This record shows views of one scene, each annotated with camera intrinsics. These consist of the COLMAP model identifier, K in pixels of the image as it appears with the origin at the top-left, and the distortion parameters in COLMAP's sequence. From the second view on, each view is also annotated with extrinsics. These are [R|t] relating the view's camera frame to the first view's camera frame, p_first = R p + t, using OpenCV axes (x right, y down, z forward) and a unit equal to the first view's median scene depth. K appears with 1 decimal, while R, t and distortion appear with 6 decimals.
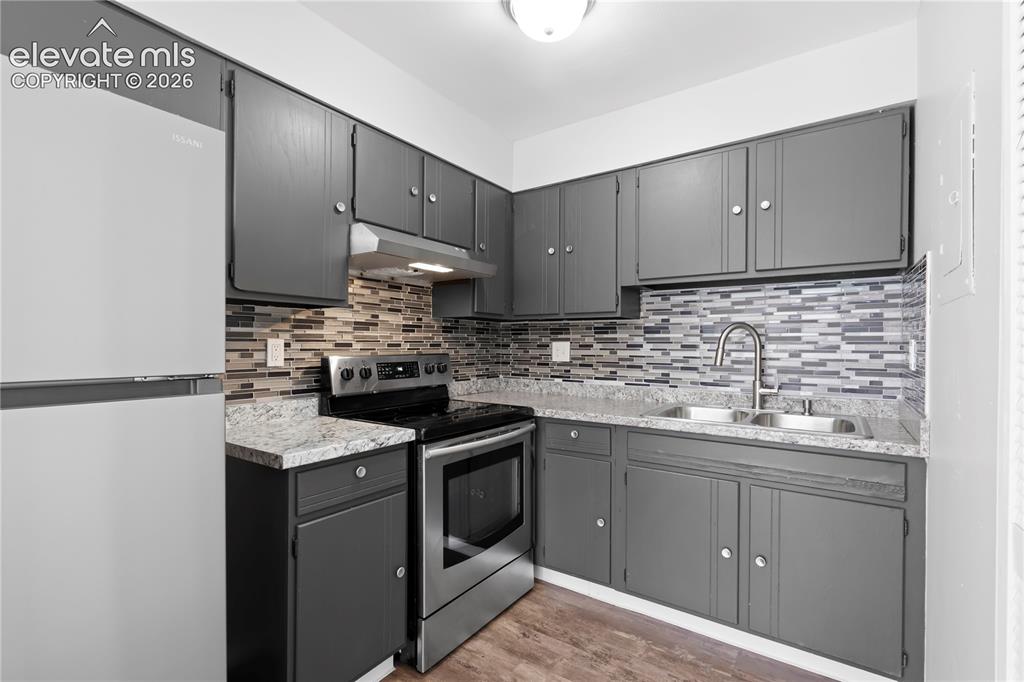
lens RADIAL K [[468.5, 0, 512.0], [0, 468.5, 341.0], [0, 0, 1]] dist [-0.003449, -0.000091]
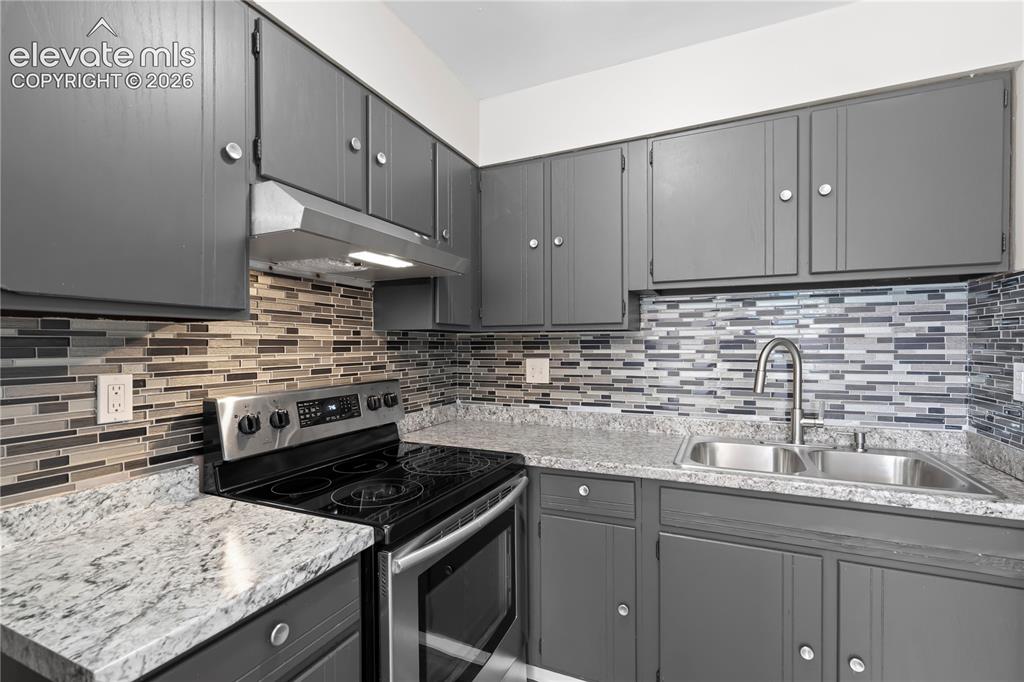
lens RADIAL K [[469.5, 0, 515.9], [0, 469.5, 345.4], [0, 0, 1]] dist [-0.001891, 0.000361]
pose [[0.983547, -0.009219, 0.180418, -0.096828], [0.008074, 0.999942, 0.007083, -0.033543], [-0.180473, -0.005510, 0.983565, 0.273091]]
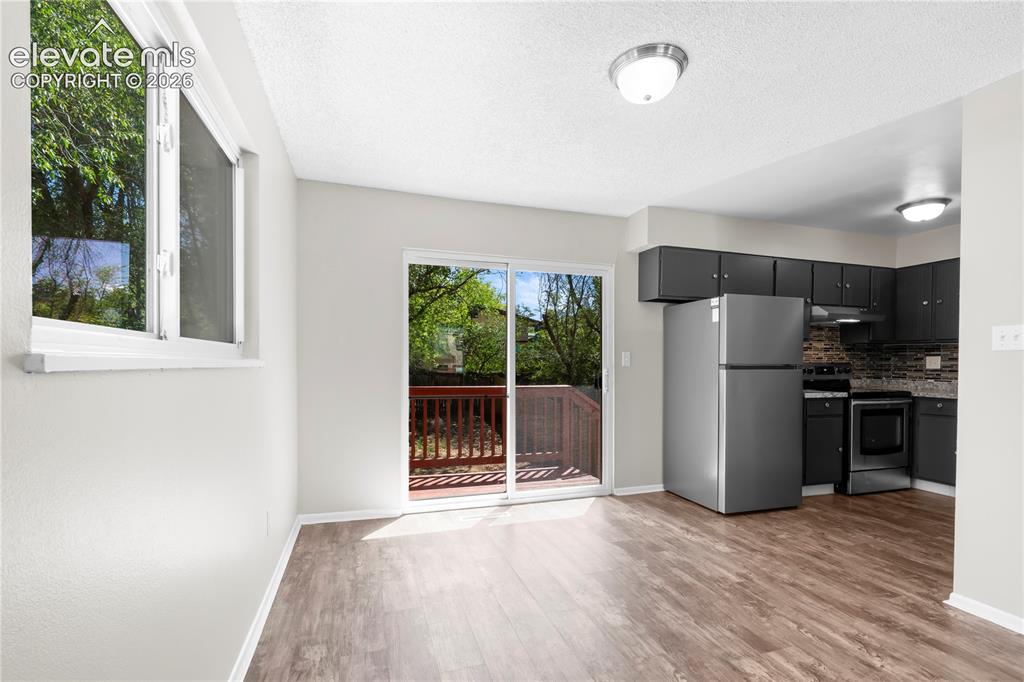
lens RADIAL K [[469.4, 0, 515.2], [0, 469.4, 364.6], [0, 0, 1]] dist [0.000821, 0.000355]
pose [[0.798095, 0.006861, -0.602492, -0.085176], [0.002138, 0.999897, 0.014219, 0.004950], [0.602528, -0.012636, 0.797998, -1.426625]]
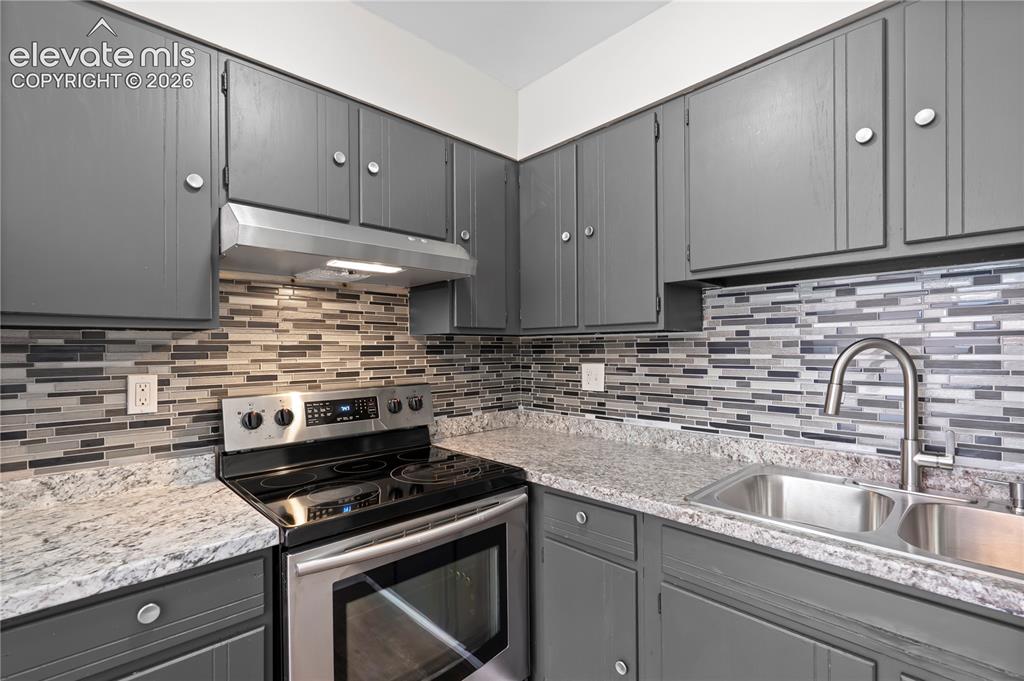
lens RADIAL K [[475.0, 0, 509.1], [0, 475.0, 347.4], [0, 0, 1]] dist [-0.000642, -0.000041]
pose [[0.979389, -0.013733, -0.201517, 0.159388], [0.014203, 0.999899, 0.000887, -0.032319], [0.201484, -0.003731, 0.979485, 0.324925]]
